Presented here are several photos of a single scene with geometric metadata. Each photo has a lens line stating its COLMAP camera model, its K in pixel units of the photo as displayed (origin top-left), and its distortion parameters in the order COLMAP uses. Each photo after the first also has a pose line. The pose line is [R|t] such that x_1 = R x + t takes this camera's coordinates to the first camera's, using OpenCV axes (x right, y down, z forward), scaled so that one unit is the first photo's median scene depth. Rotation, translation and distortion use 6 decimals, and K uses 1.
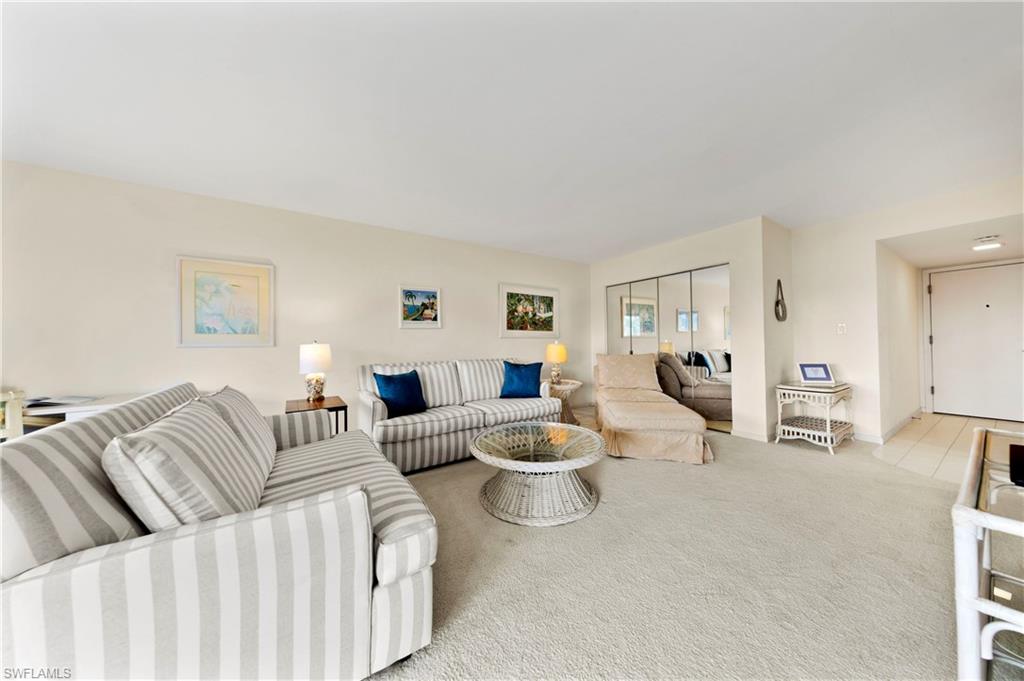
lens RADIAL K [[311.9, 0, 512.0], [0, 311.9, 340.5], [0, 0, 1]] dist [0.000146, 0.000003]
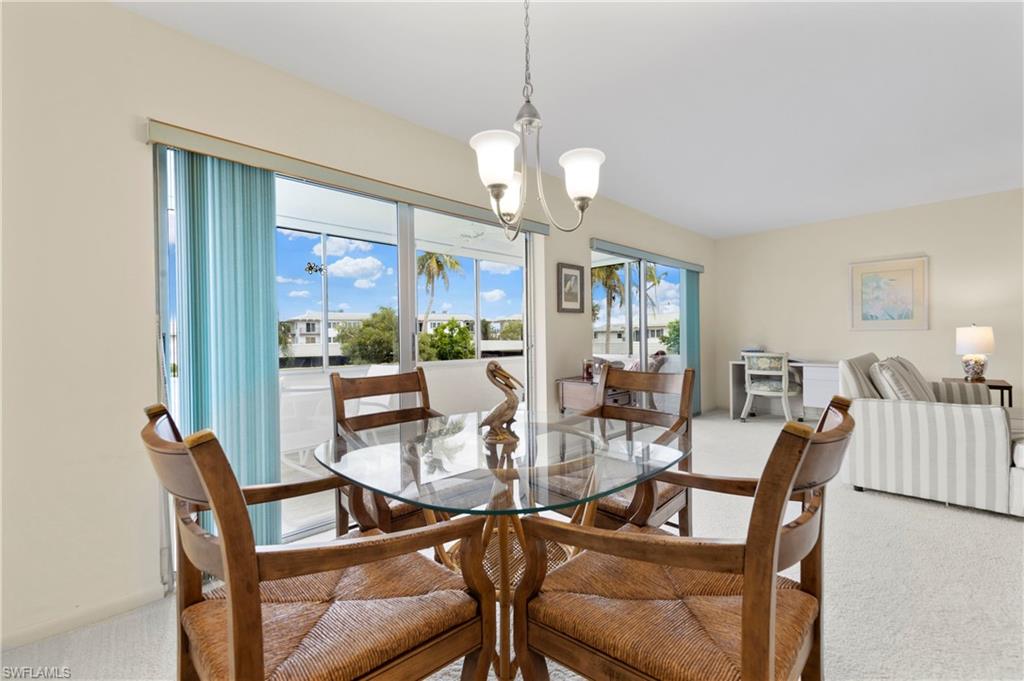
lens RADIAL K [[431.9, 0, 512.0], [0, 431.9, 340.5], [0, 0, 1]] dist [0.001902, 0.000484]
pose [[0.180252, 0.013785, -0.983524, 0.523263], [0.021057, 0.999619, 0.017869, -0.000955], [0.983395, -0.023931, 0.179893, -0.791873]]
